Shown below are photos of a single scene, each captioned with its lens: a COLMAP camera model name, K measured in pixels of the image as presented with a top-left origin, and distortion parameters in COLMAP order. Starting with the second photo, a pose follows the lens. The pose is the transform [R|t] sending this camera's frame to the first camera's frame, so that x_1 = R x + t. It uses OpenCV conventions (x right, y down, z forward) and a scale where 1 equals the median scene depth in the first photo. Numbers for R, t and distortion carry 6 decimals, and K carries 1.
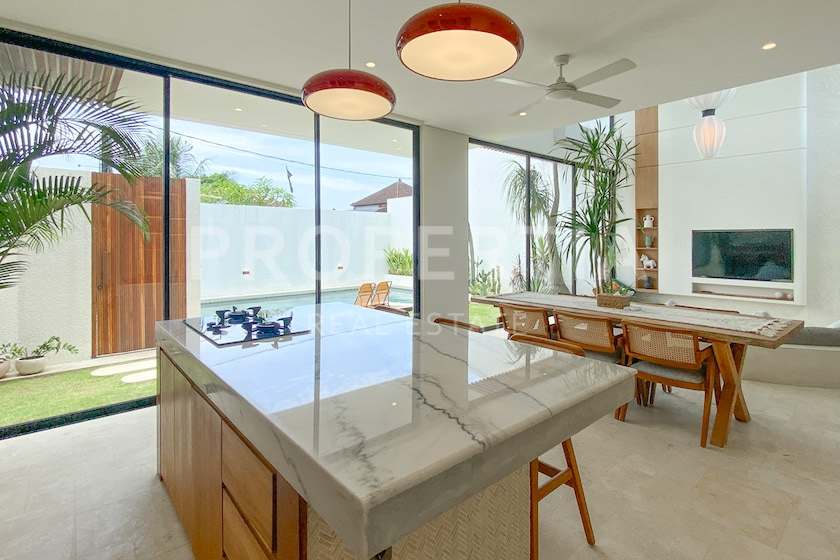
lens RADIAL K [[424.8, 0, 412.5], [0, 424.8, 234.7], [0, 0, 1]] dist [0.012314, -0.000876]
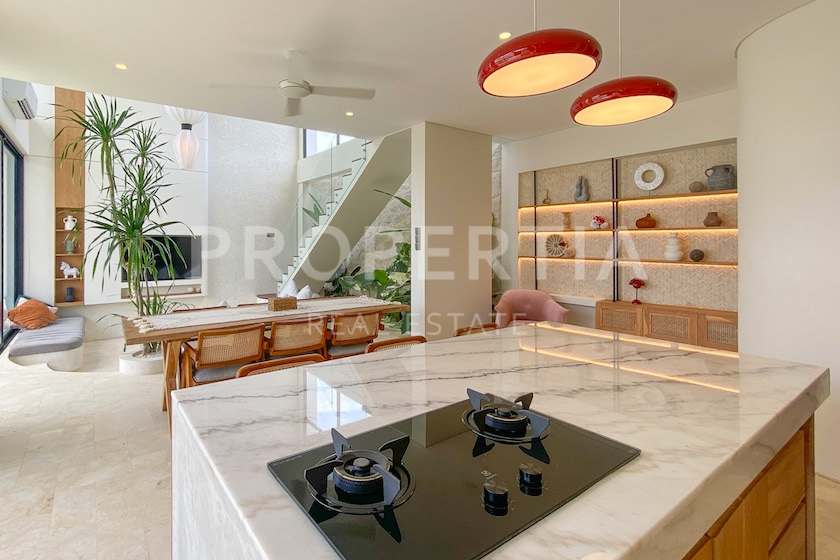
lens RADIAL K [[424.8, 0, 393.9], [0, 424.8, 246.7], [0, 0, 1]] dist [0.012314, -0.000876]
pose [[0.077829, -0.004822, 0.996955, -0.268756], [-0.007902, 0.999954, 0.005453, 0.006881], [-0.996935, -0.008302, 0.077788, 0.306032]]
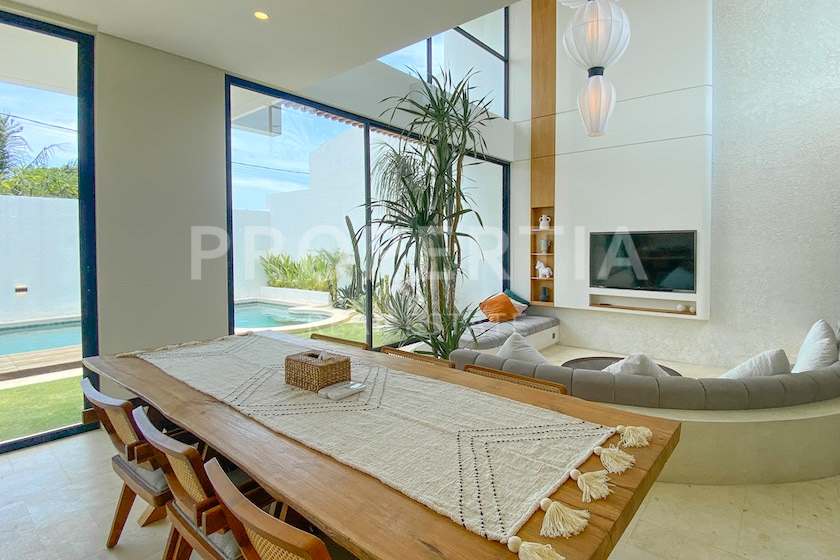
lens RADIAL K [[424.8, 0, 413.6], [0, 424.8, 247.5], [0, 0, 1]] dist [0.012314, -0.000876]
pose [[0.990607, -0.002430, 0.136721, 0.192104], [0.000064, 0.999850, 0.017308, 0.004982], [-0.136742, -0.017136, 0.990458, 0.210845]]
